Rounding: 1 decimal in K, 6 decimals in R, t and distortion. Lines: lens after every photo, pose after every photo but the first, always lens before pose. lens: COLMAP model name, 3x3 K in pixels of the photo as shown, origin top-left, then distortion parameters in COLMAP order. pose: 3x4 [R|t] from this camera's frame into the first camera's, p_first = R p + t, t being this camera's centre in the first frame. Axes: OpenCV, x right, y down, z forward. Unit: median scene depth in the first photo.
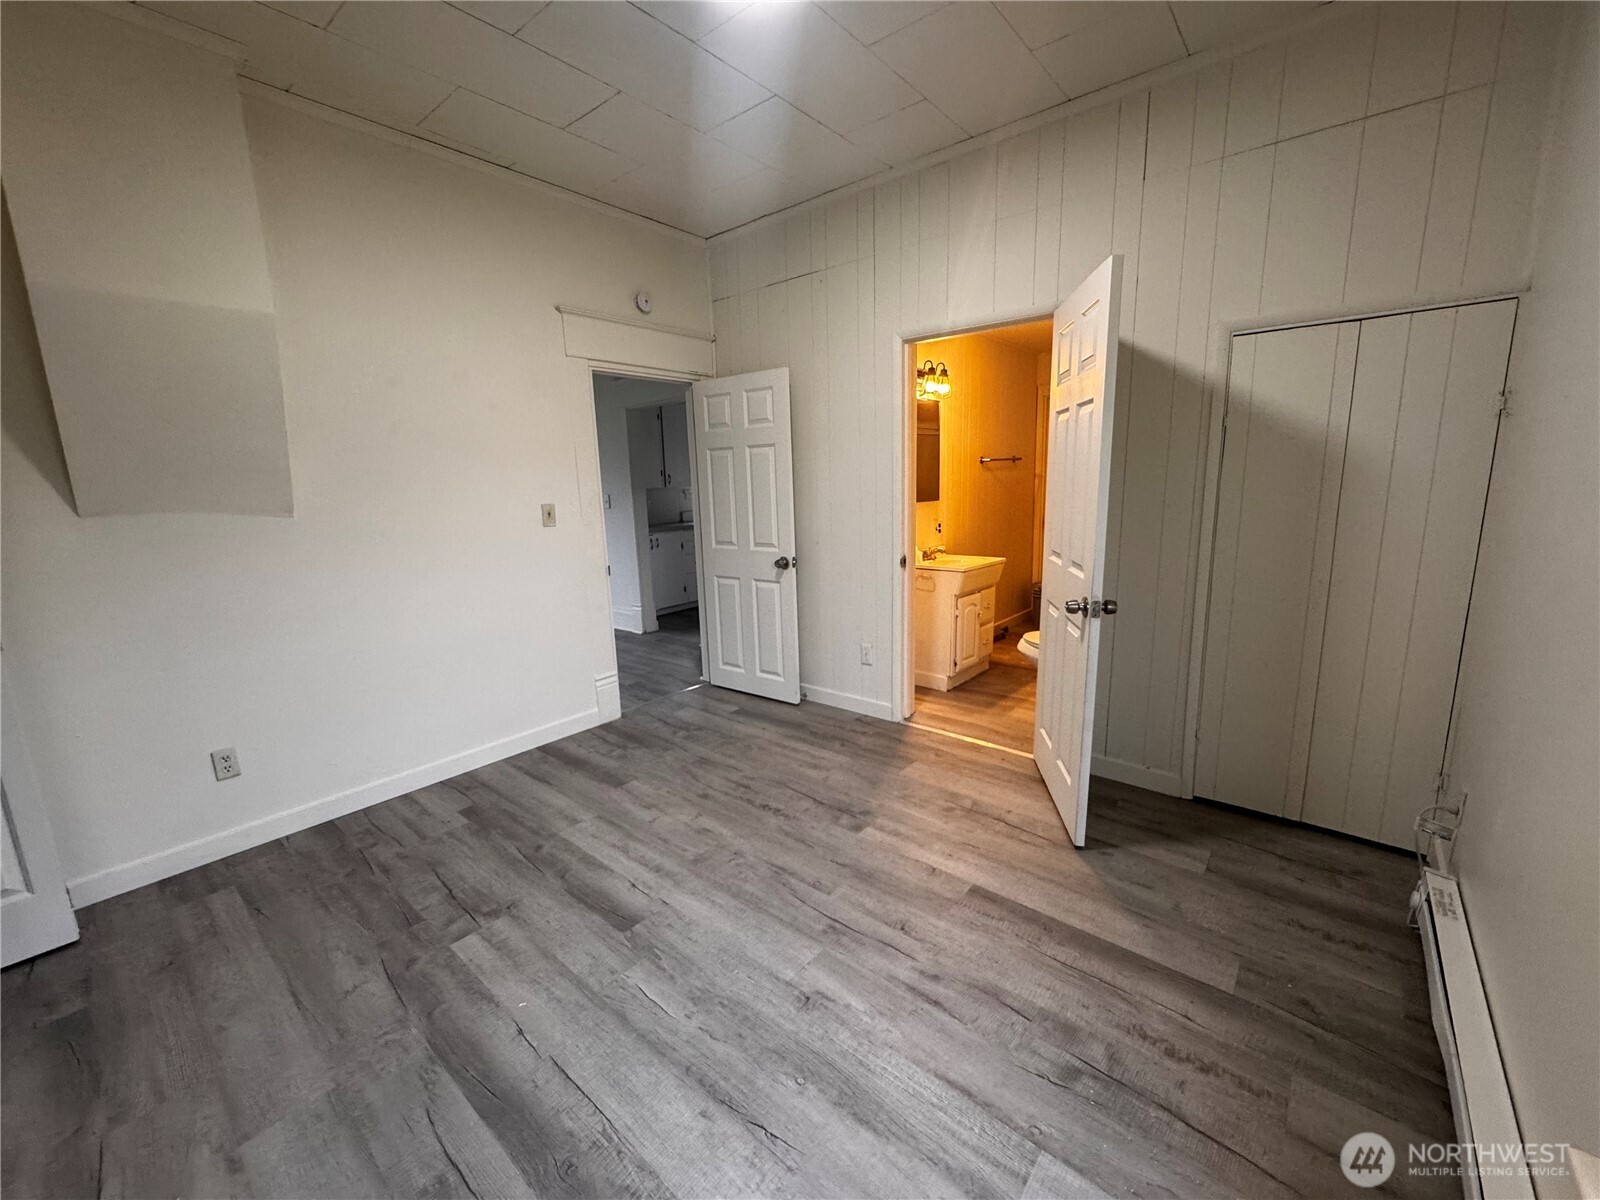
lens RADIAL K [[640.7, 0, 801.2], [0, 640.7, 597.6], [0, 0, 1]] dist [-0.003303, -0.000100]
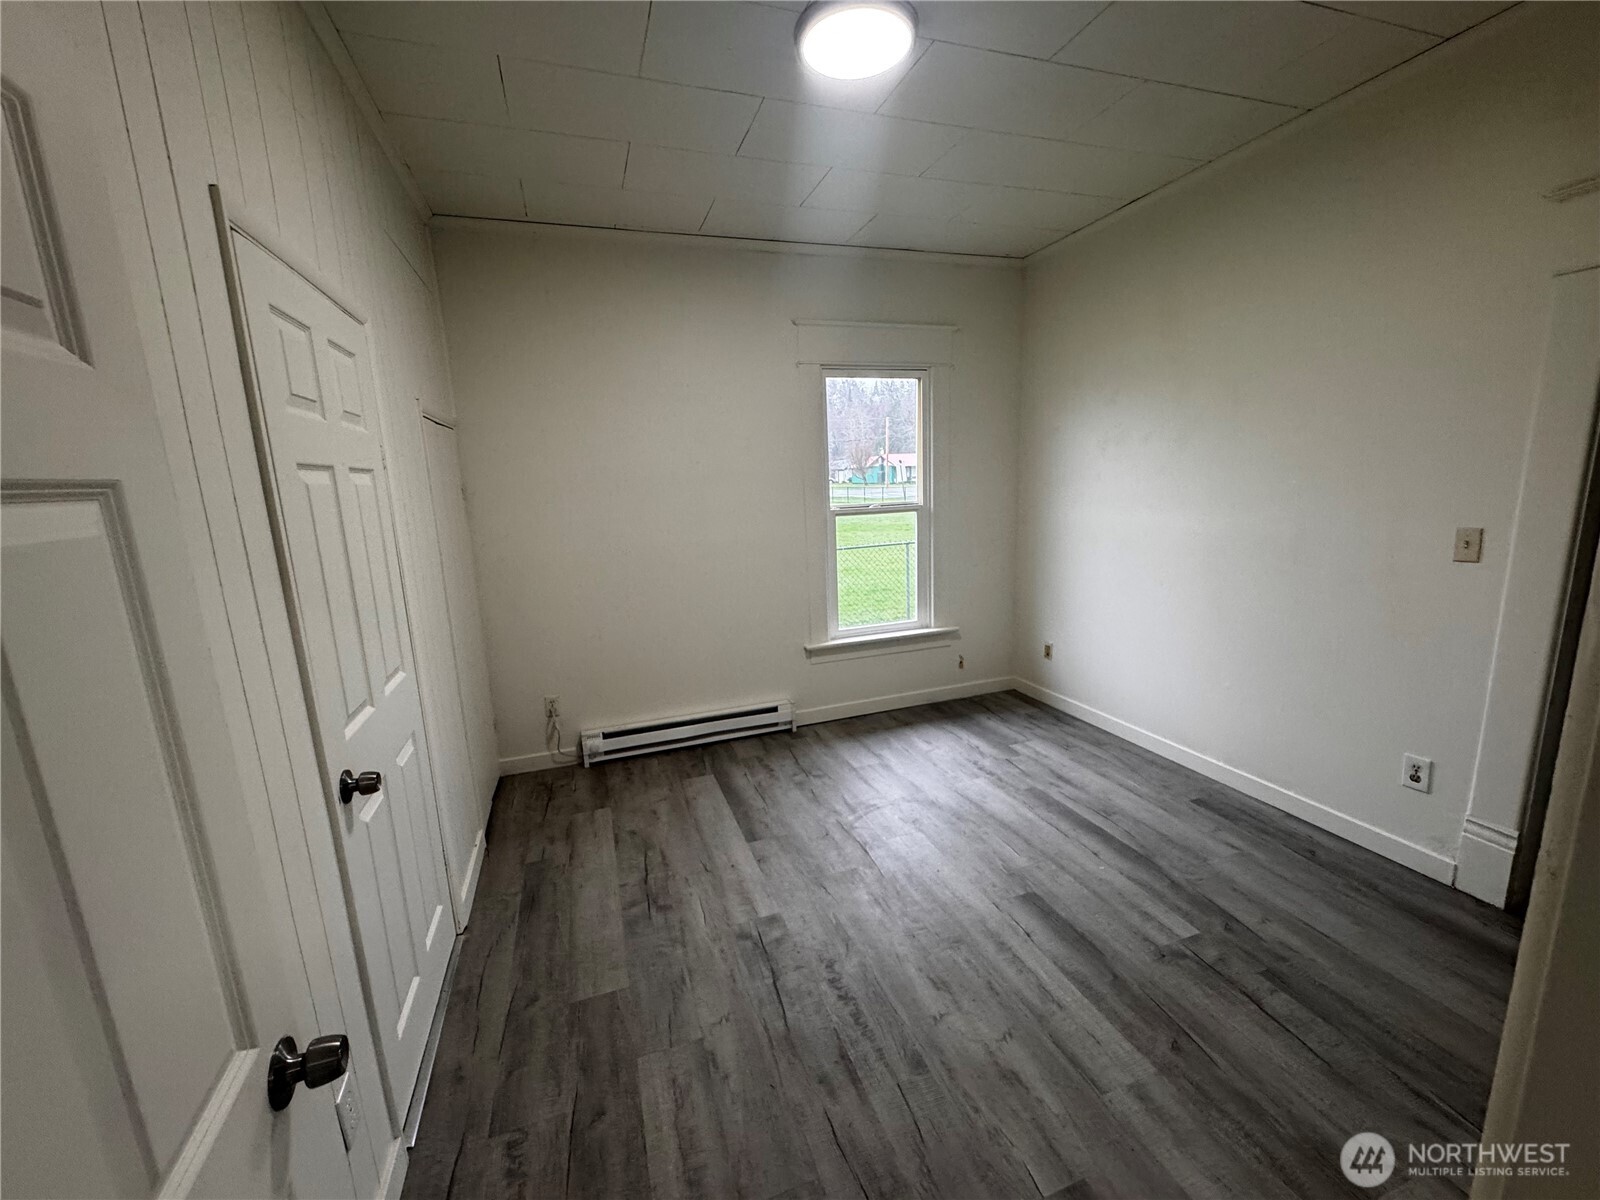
lens RADIAL K [[640.7, 0, 801.2], [0, 640.7, 597.6], [0, 0, 1]] dist [-0.003303, -0.000100]
pose [[-0.857222, -0.030929, 0.514018, -0.457703], [0.161336, 0.931806, 0.325127, -0.400071], [-0.489021, 0.361636, -0.793775, 1.784659]]
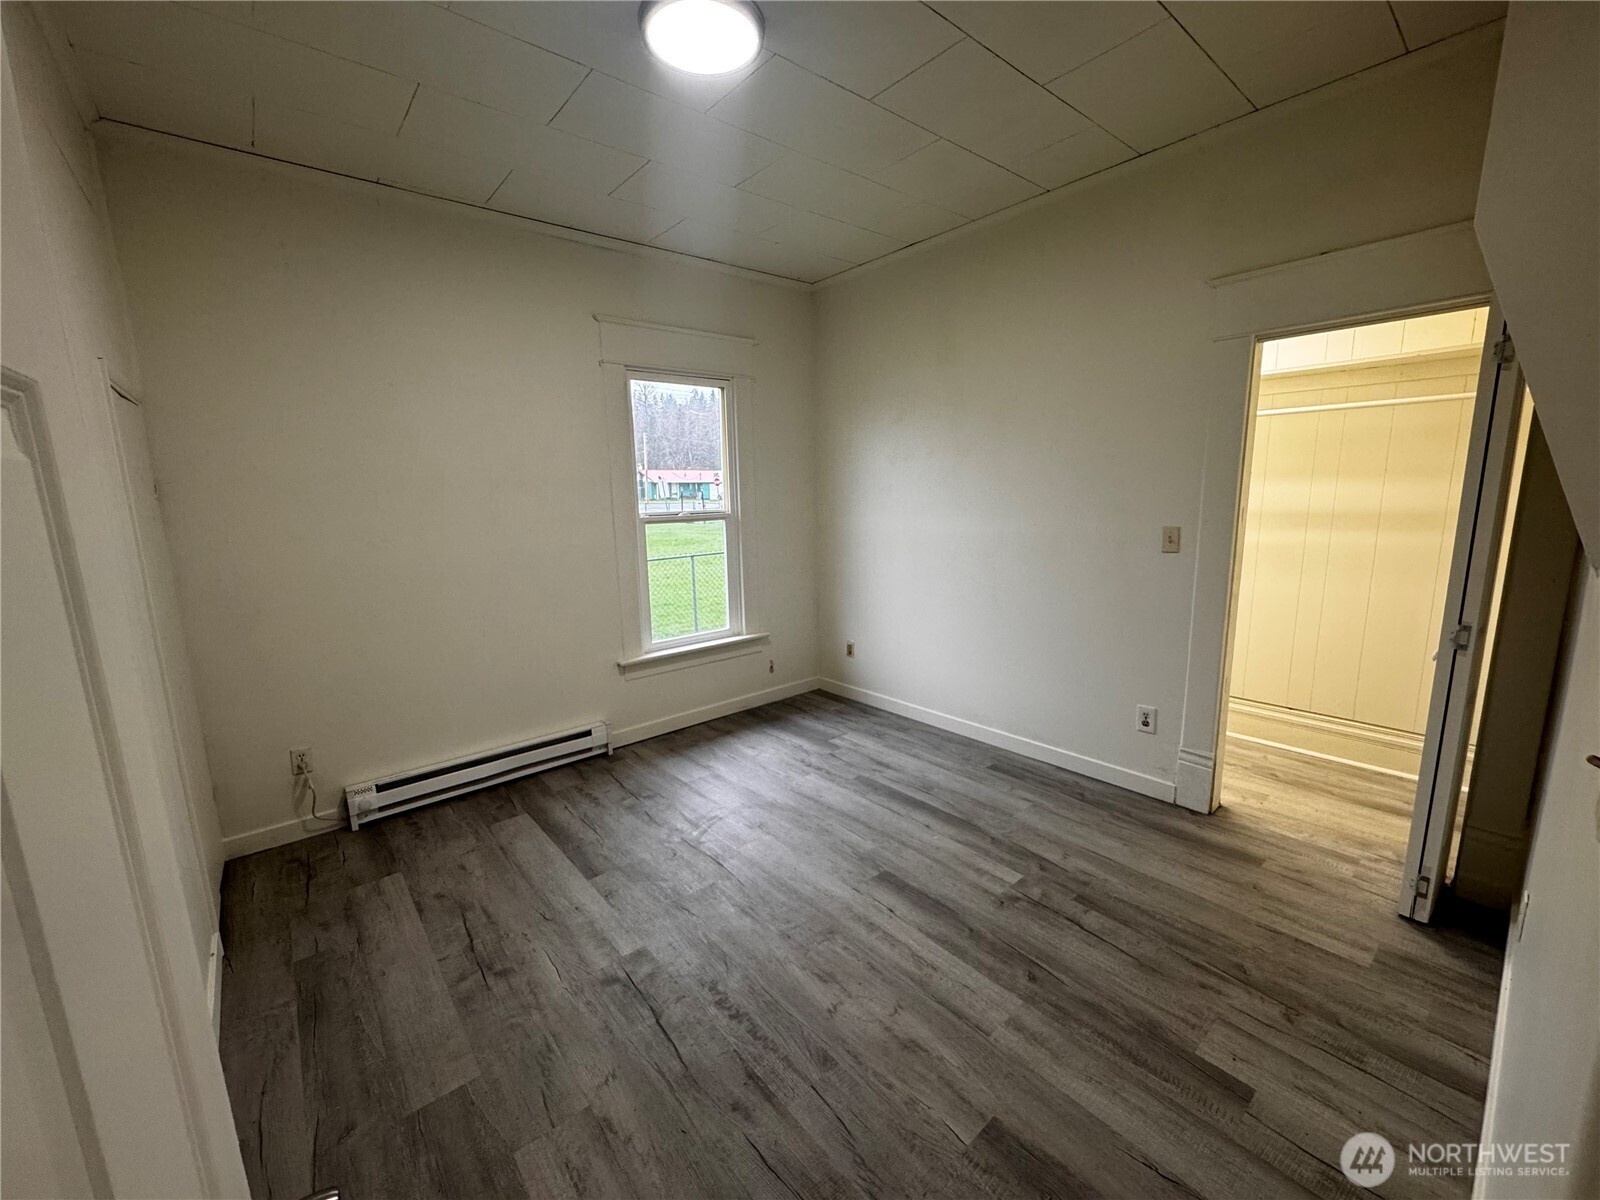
lens RADIAL K [[640.7, 0, 801.2], [0, 640.7, 597.6], [0, 0, 1]] dist [-0.003303, -0.000100]
pose [[-0.984515, 0.022385, 0.173864, -0.315410], [0.082344, 0.934635, 0.345943, -0.388945], [-0.154756, 0.354903, -0.922006, 1.822576]]
